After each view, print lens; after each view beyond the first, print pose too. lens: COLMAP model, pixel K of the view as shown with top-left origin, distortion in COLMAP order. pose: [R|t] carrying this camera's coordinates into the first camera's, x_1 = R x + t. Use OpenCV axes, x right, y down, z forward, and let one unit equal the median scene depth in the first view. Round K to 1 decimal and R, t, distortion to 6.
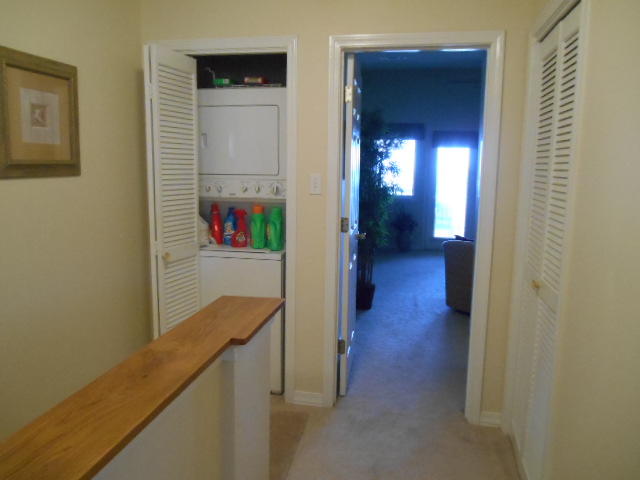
lens RADIAL K [[501.8, 0, 320.0], [0, 501.8, 240.0], [0, 0, 1]] dist [-0.022400, 0.013945]
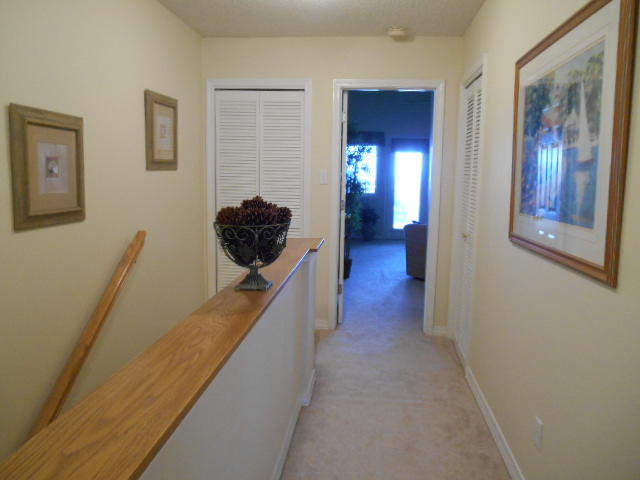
lens RADIAL K [[501.8, 0, 320.0], [0, 501.8, 240.0], [0, 0, 1]] dist [-0.022400, 0.013945]
pose [[0.995900, -0.010595, 0.089836, -0.100738], [0.011281, 0.999911, -0.007136, 0.056390], [-0.089753, 0.008121, 0.995931, -0.315540]]
